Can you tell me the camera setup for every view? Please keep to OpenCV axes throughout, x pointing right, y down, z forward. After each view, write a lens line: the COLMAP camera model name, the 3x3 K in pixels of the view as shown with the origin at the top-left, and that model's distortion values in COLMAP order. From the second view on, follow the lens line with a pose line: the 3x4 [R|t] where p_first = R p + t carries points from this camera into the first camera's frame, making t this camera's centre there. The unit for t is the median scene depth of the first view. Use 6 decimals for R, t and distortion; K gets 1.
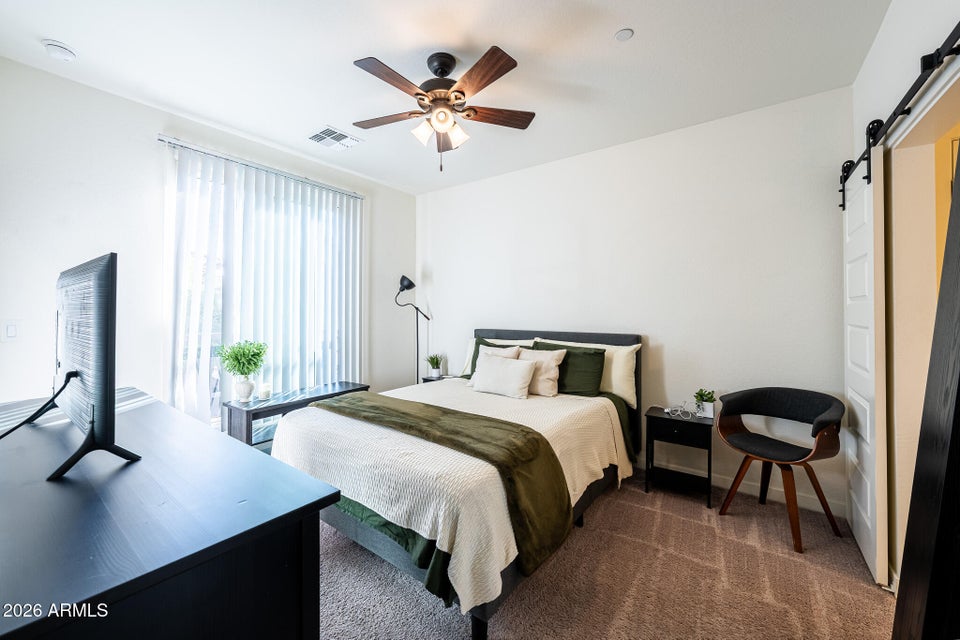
lens RADIAL K [[380.5, 0, 475.1], [0, 380.5, 318.4], [0, 0, 1]] dist [-0.000910, 0.000087]
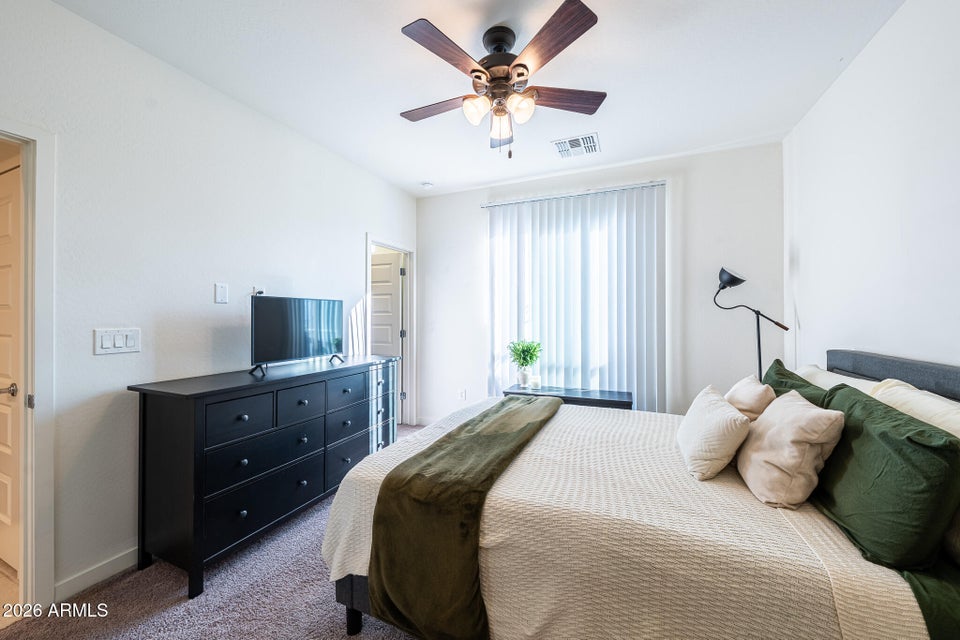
lens RADIAL K [[354.0, 0, 481.7], [0, 354.0, 336.4], [0, 0, 1]] dist [0.000585, 0.000035]
pose [[0.245431, 0.054088, -0.967904, 0.514166], [-0.011049, 0.998534, 0.052998, -0.016983], [0.969351, -0.002313, 0.245669, 0.541279]]
